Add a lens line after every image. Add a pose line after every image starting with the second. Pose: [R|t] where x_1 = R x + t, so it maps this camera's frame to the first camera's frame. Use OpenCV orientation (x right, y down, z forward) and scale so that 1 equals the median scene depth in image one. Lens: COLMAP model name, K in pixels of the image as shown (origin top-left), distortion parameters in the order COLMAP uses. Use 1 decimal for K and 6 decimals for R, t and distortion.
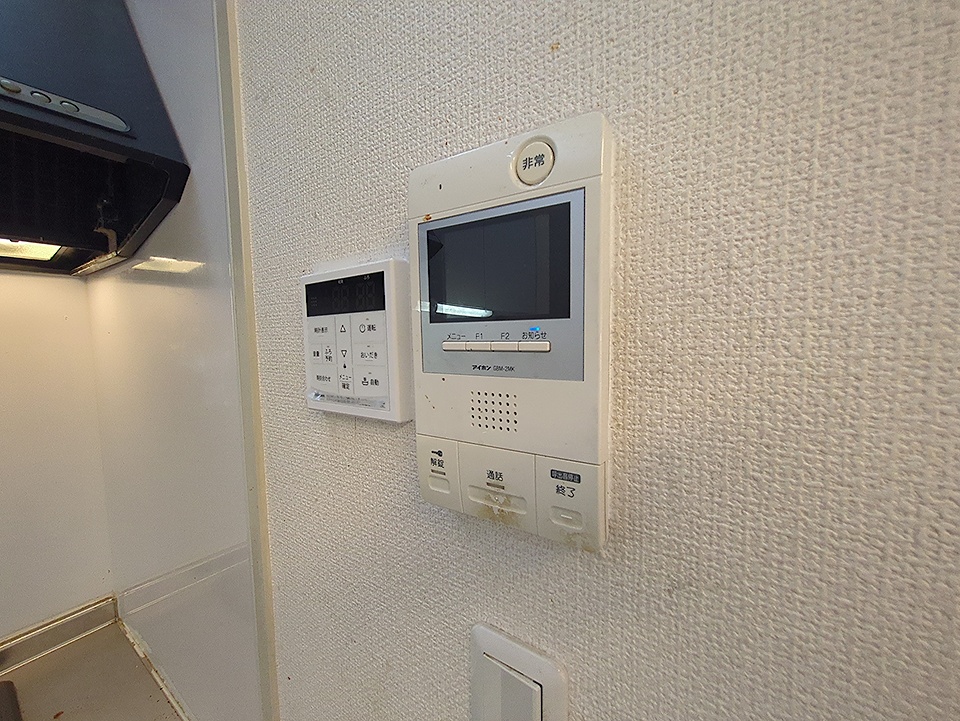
lens RADIAL K [[376.4, 0, 480.9], [0, 376.4, 364.9], [0, 0, 1]] dist [-0.003095, -0.000013]
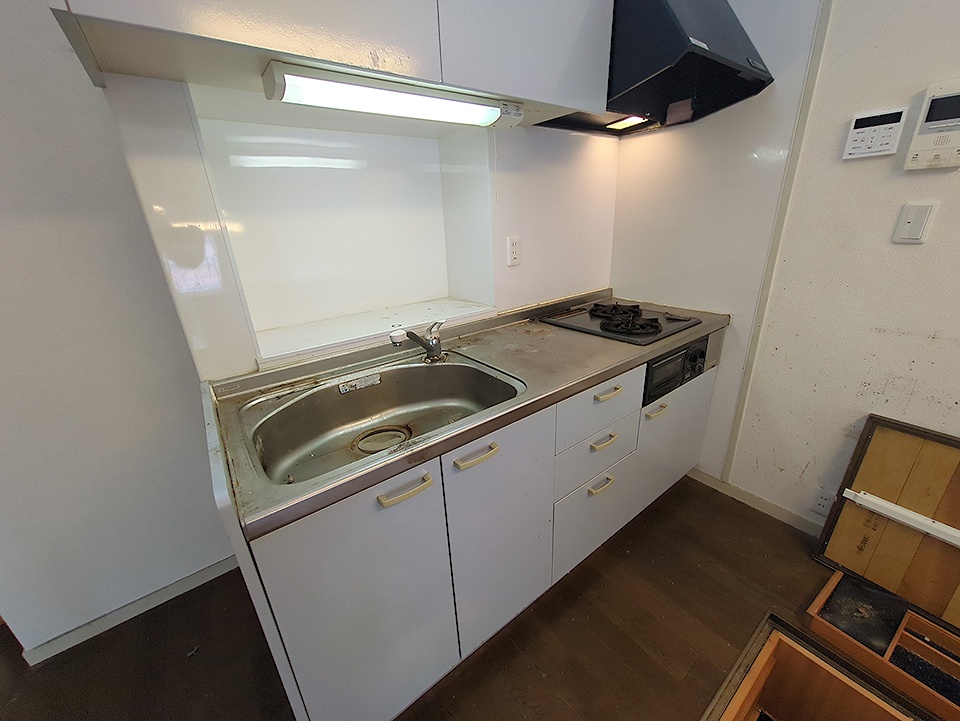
lens RADIAL K [[376.4, 0, 481.1], [0, 376.4, 362.8], [0, 0, 1]] dist [-0.003095, -0.000013]
pose [[0.944849, 0.096065, -0.313100, -2.372408], [0.002342, 0.954008, 0.299773, 0.872293], [0.327498, -0.283973, 0.901169, -3.816880]]
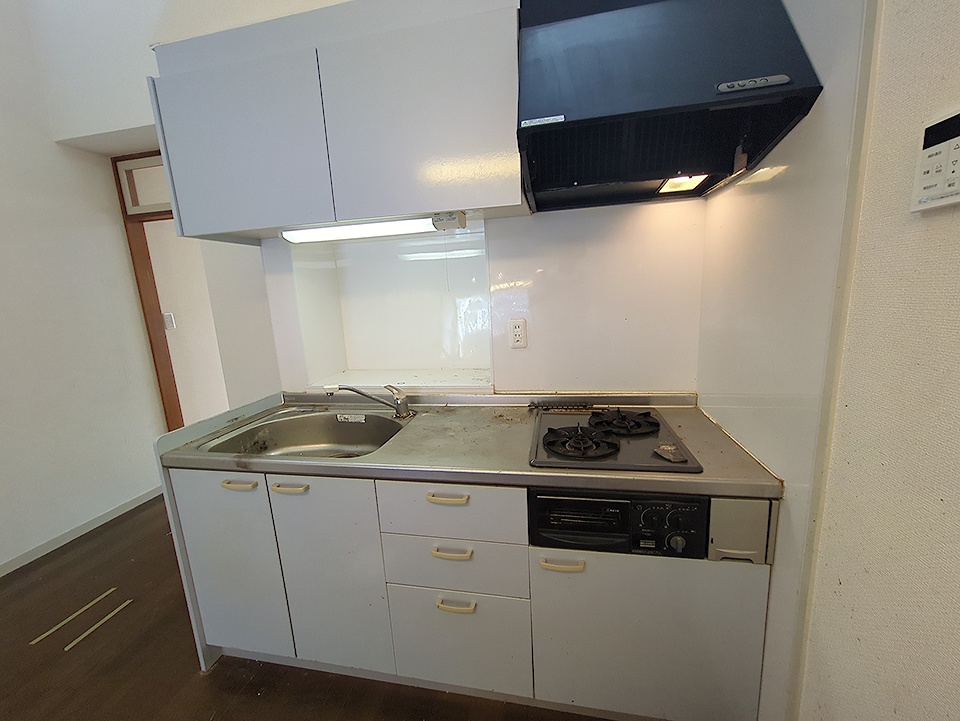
lens RADIAL K [[376.4, 0, 481.7], [0, 376.4, 359.3], [0, 0, 1]] dist [-0.003095, -0.000013]
pose [[0.388696, 0.162673, -0.906892, 0.386820], [-0.027240, 0.985889, 0.165168, 0.524020], [0.920963, -0.039497, 0.387642, -1.342827]]
